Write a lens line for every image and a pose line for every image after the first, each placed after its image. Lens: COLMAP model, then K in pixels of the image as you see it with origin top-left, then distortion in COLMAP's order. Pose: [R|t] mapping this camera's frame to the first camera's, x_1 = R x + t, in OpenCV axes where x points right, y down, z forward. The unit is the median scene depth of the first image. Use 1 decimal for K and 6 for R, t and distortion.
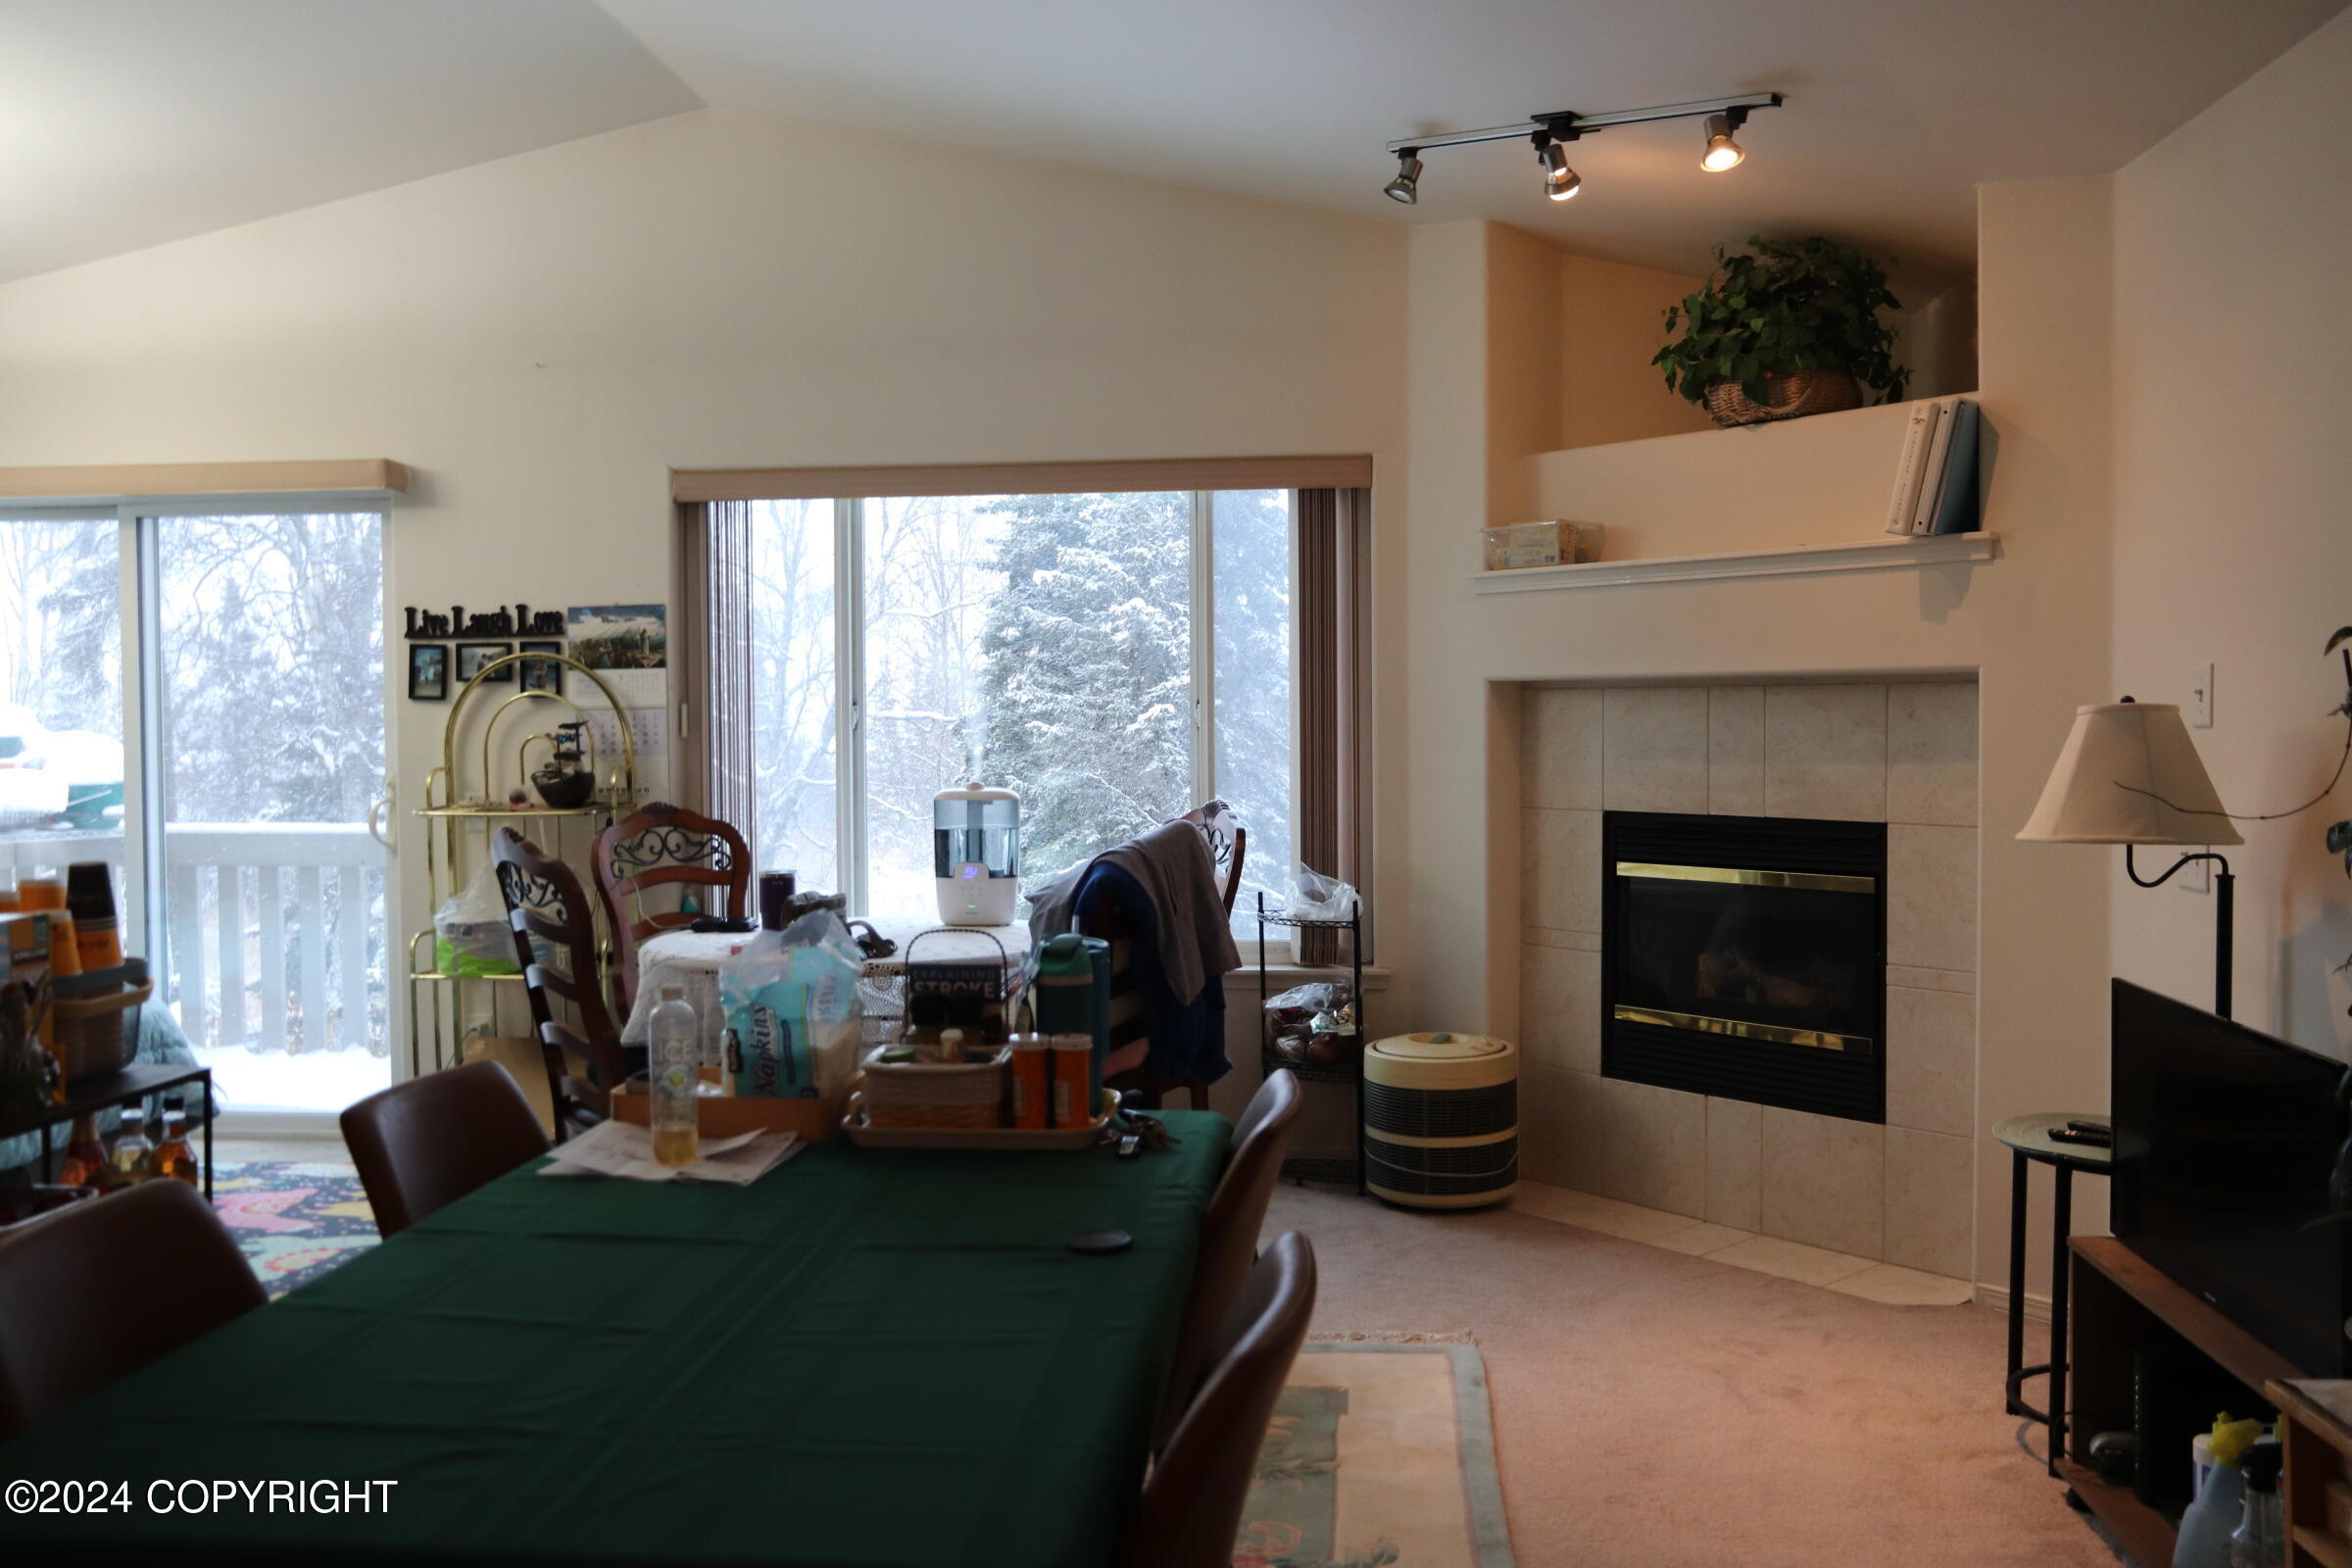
lens RADIAL K [[1874.0, 0, 1188.8], [0, 1874.0, 778.3], [0, 0, 1]] dist [-0.076290, 0.115449]
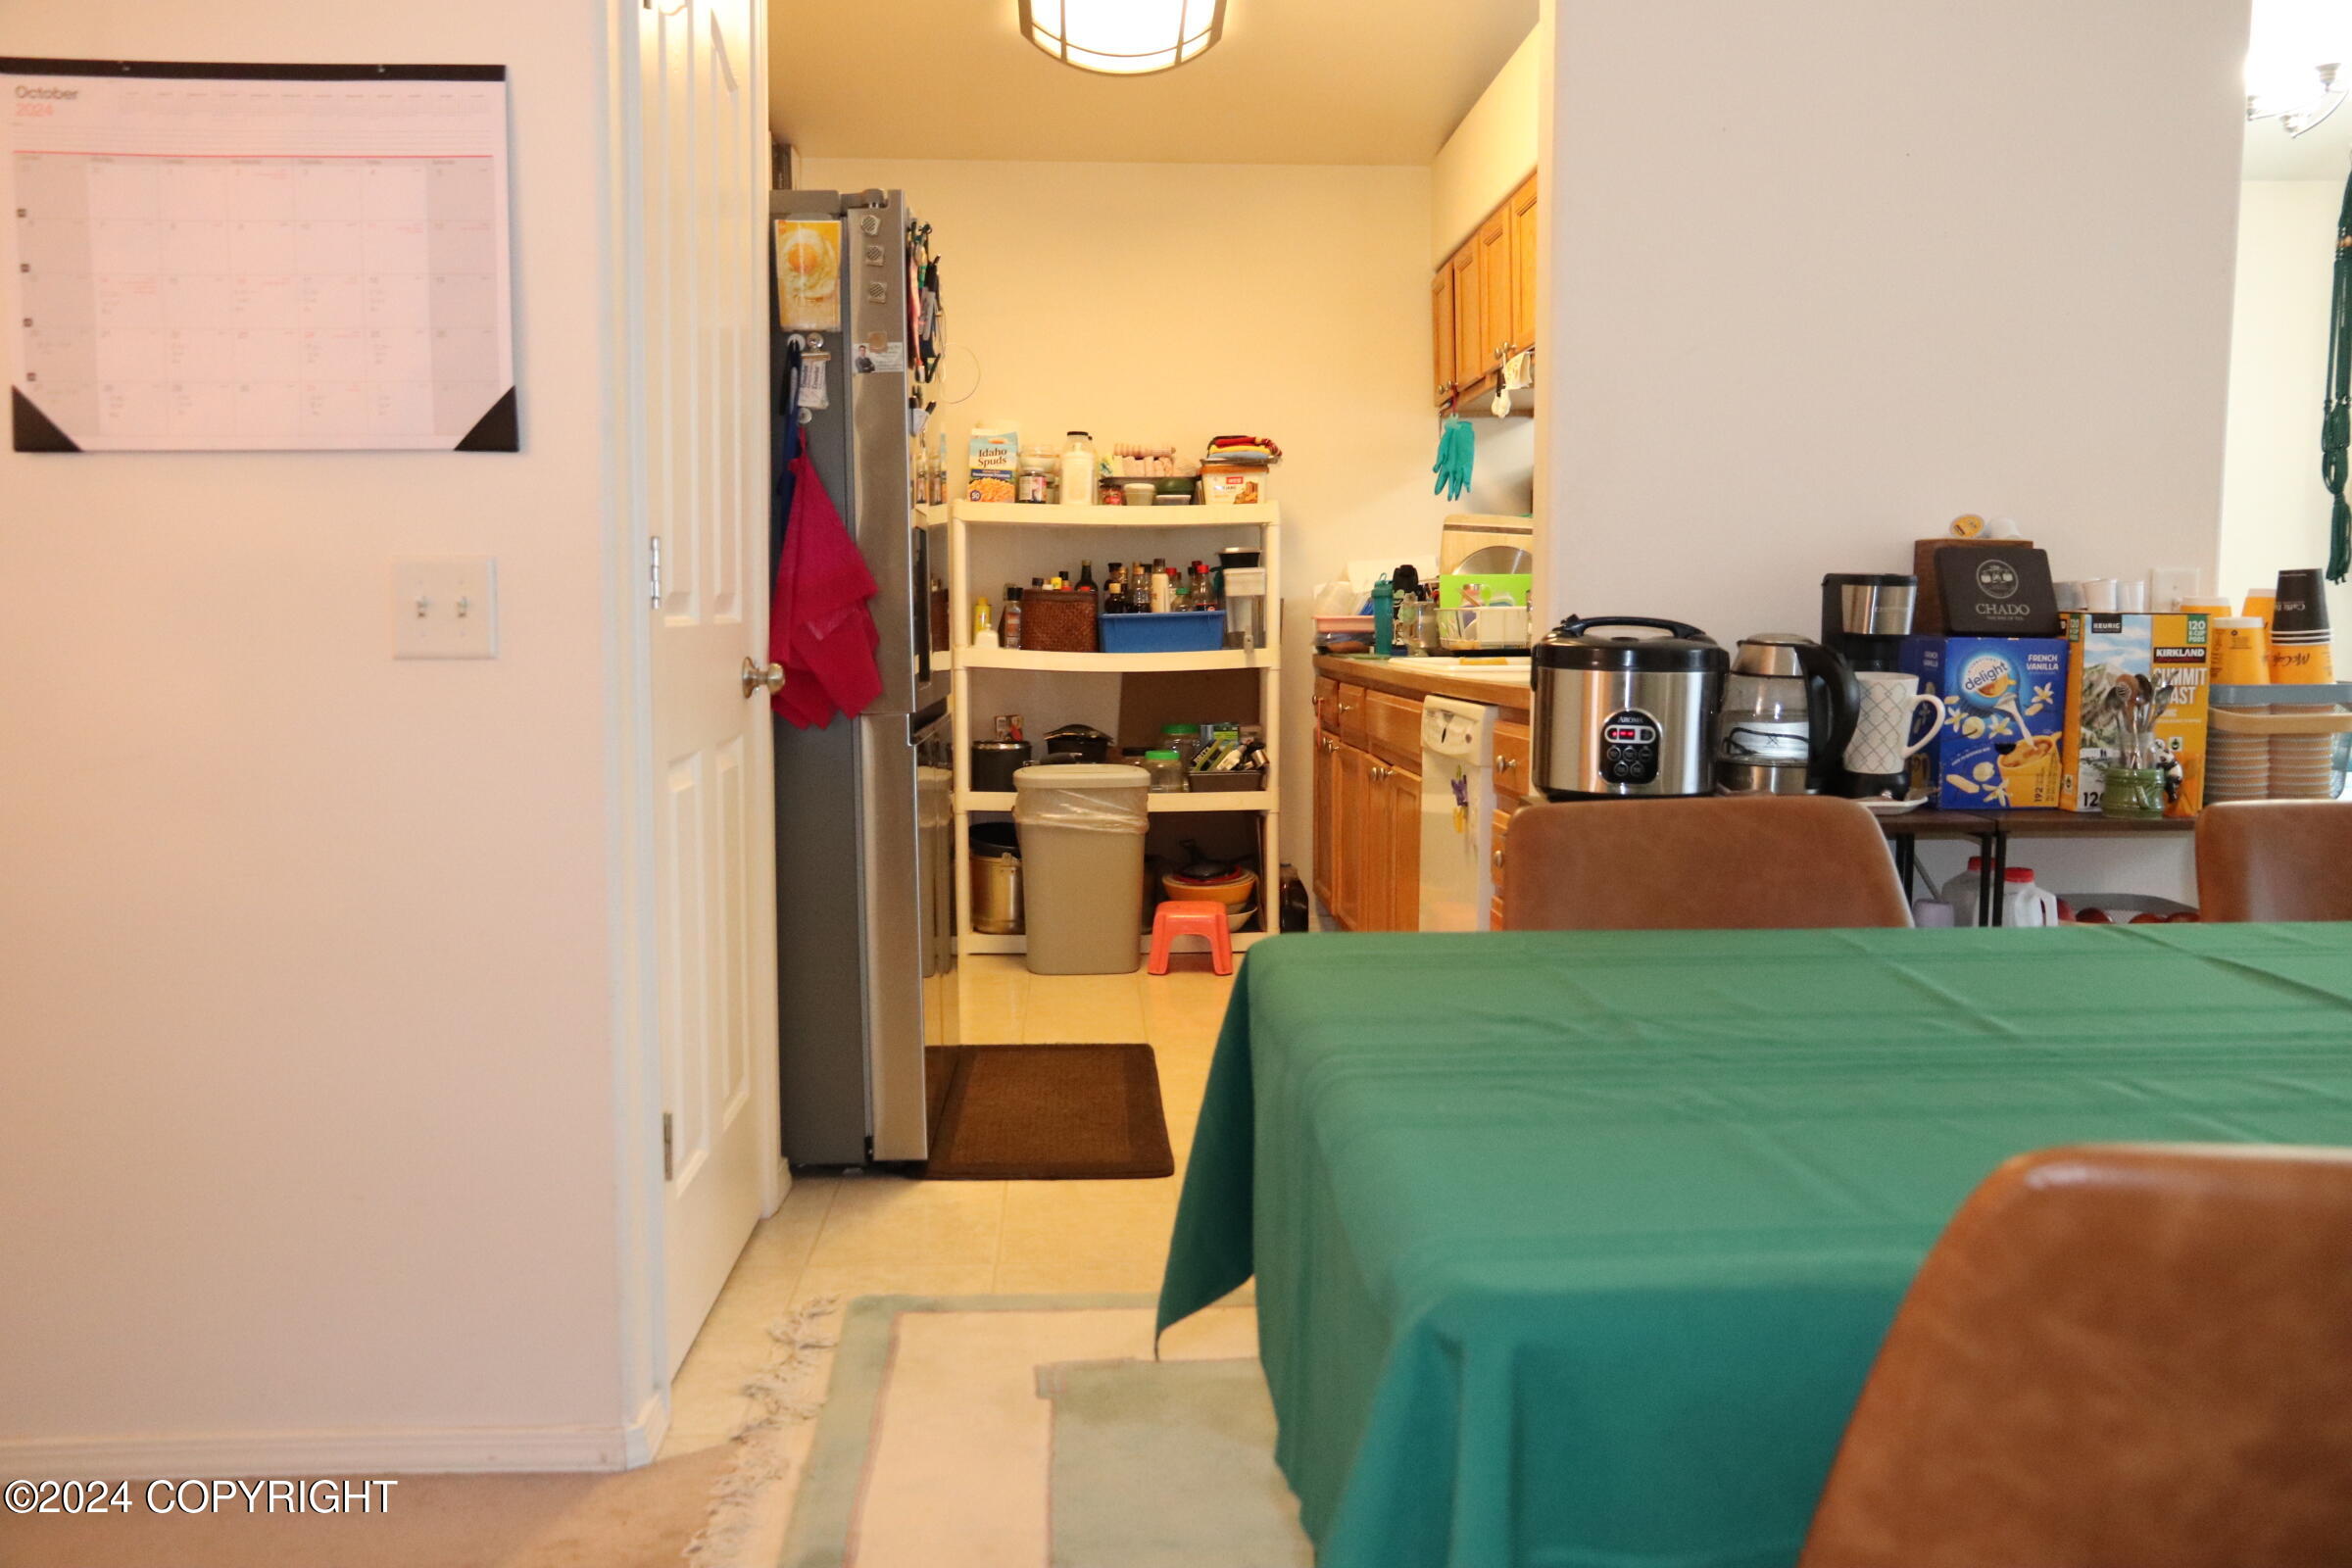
lens RADIAL K [[1874.0, 0, 1185.1], [0, 1874.0, 780.5], [0, 0, 1]] dist [-0.076290, 0.115449]
pose [[0.147483, 0.092697, -0.984711, 0.118604], [-0.032615, 0.995513, 0.088829, 0.047766], [0.988527, 0.019016, 0.149844, 0.187888]]
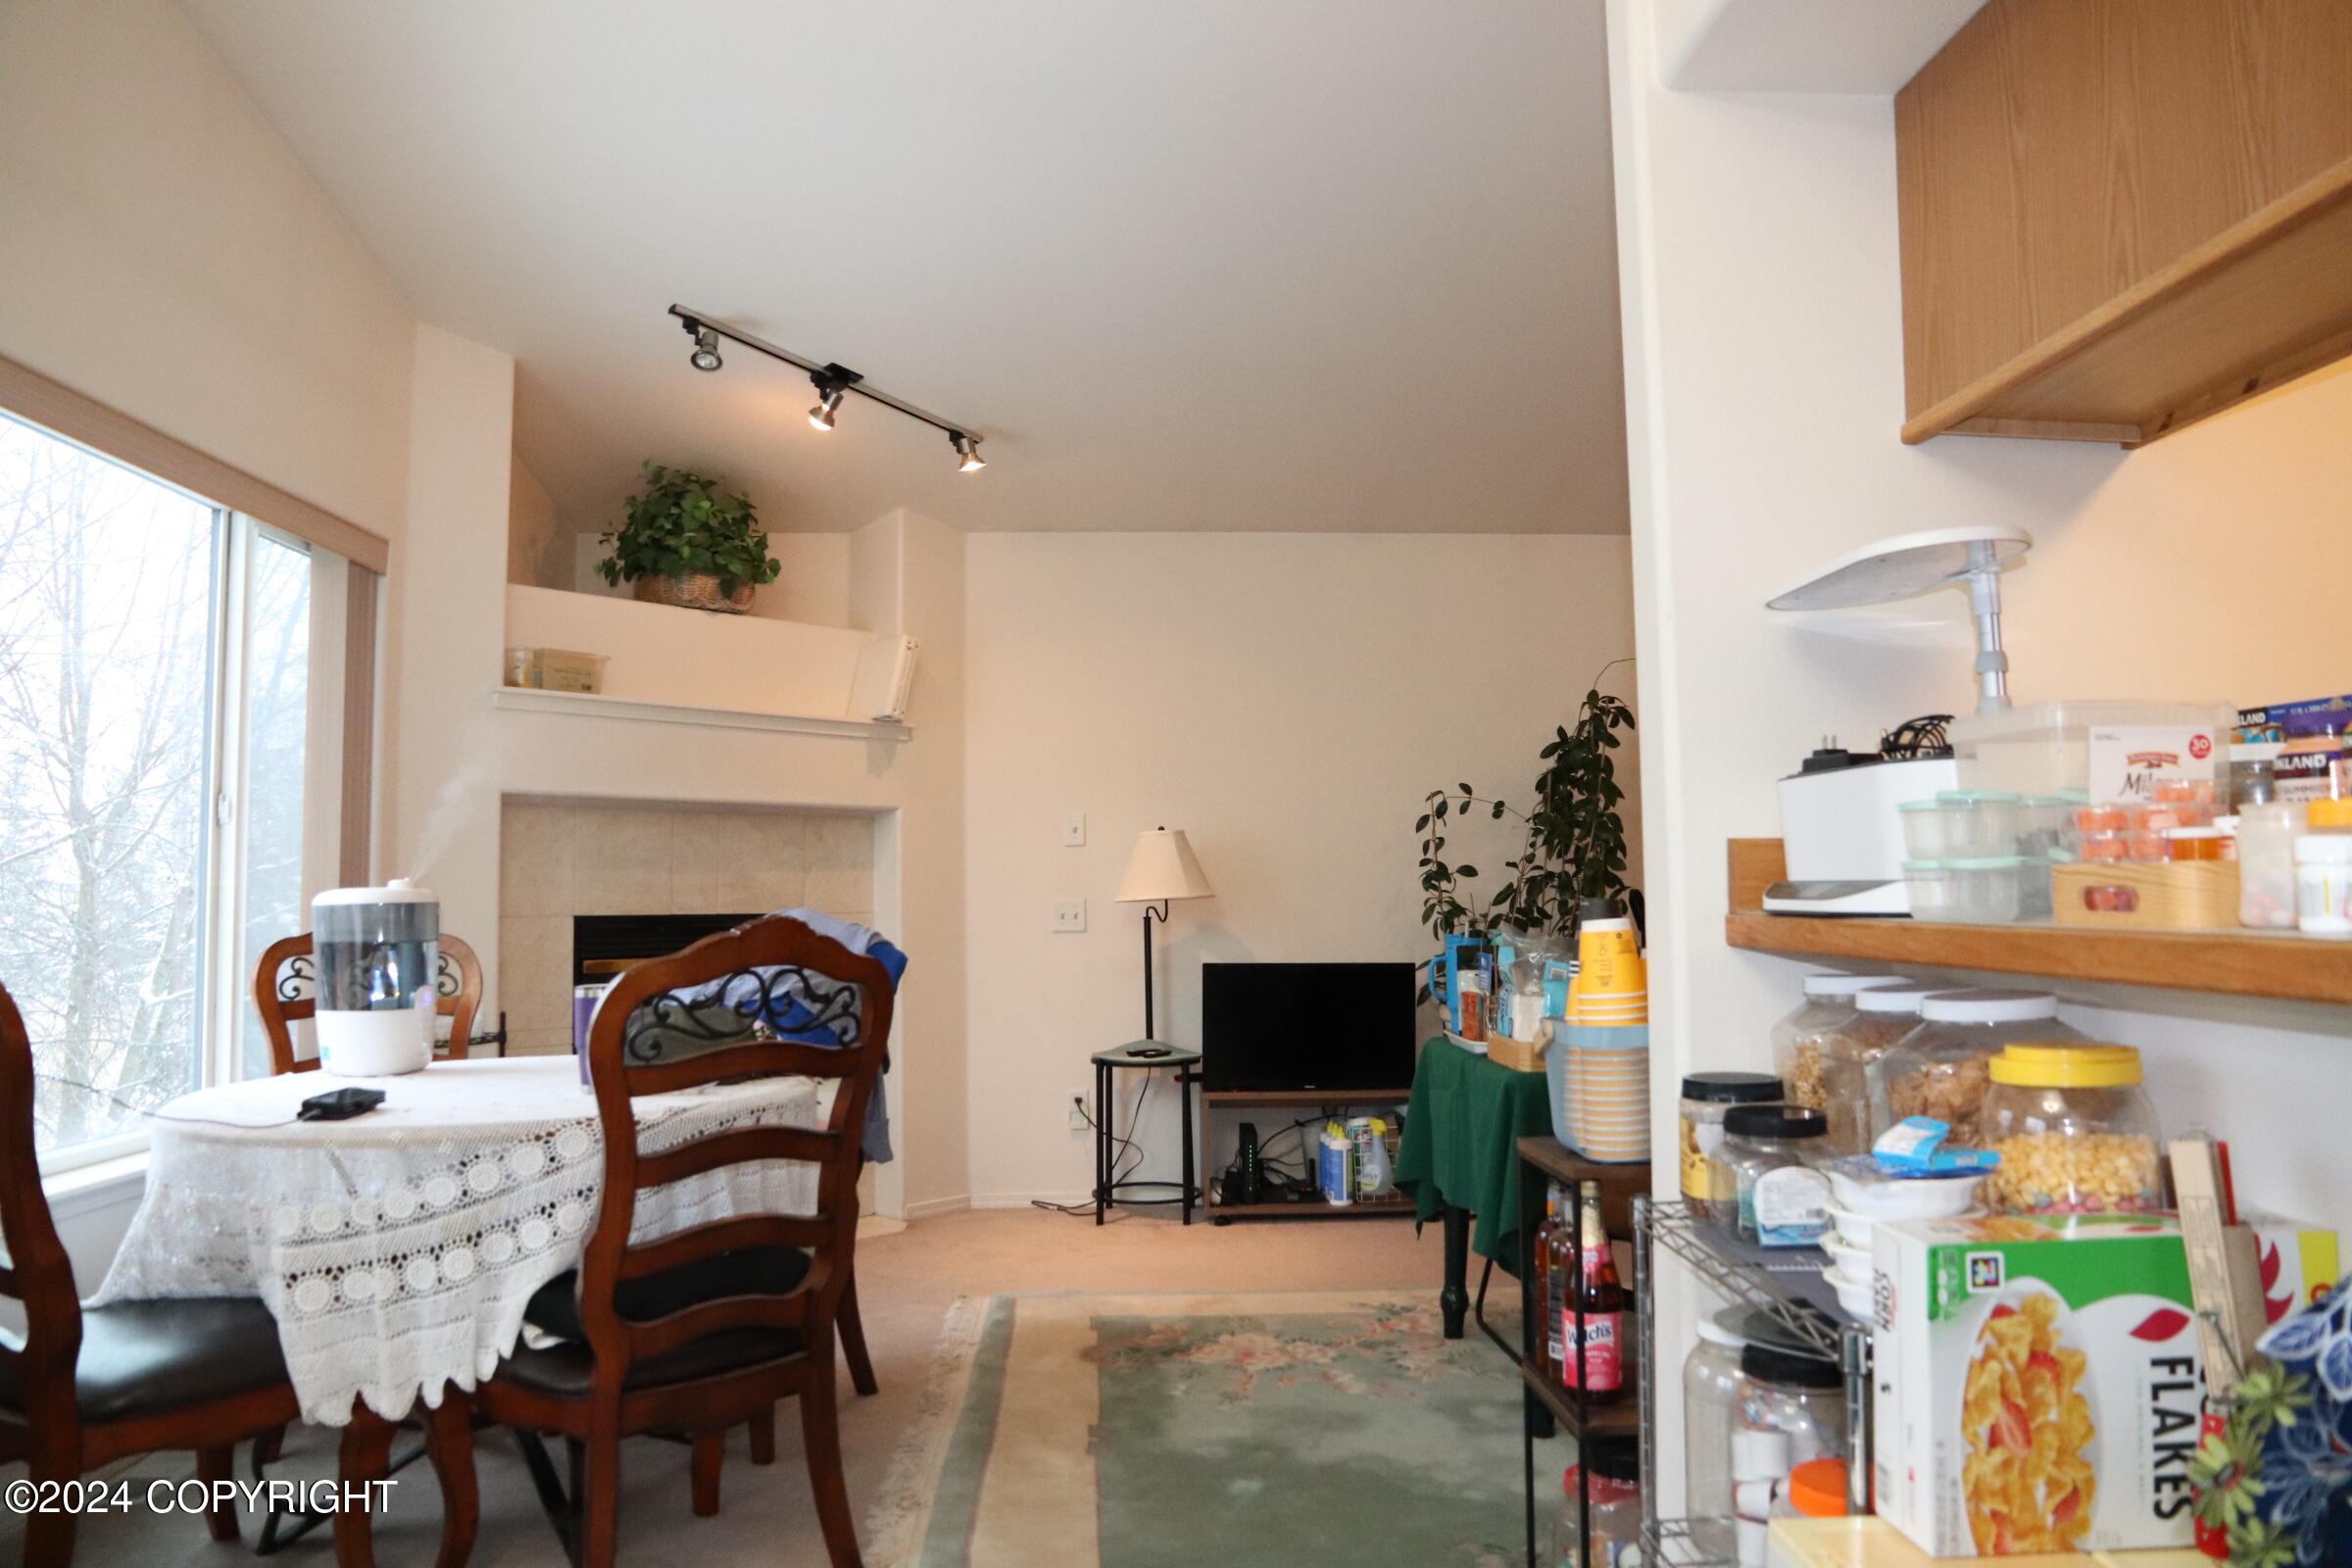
lens RADIAL K [[1624.4, 0, 1185.4], [0, 1624.4, 777.2], [0, 0, 1]] dist [-0.119008, 0.083590]
pose [[-0.137690, 0.080281, 0.987216, -0.725785], [0.043448, 0.996240, -0.074955, 0.020649], [-0.989522, 0.032572, -0.140661, 0.719146]]
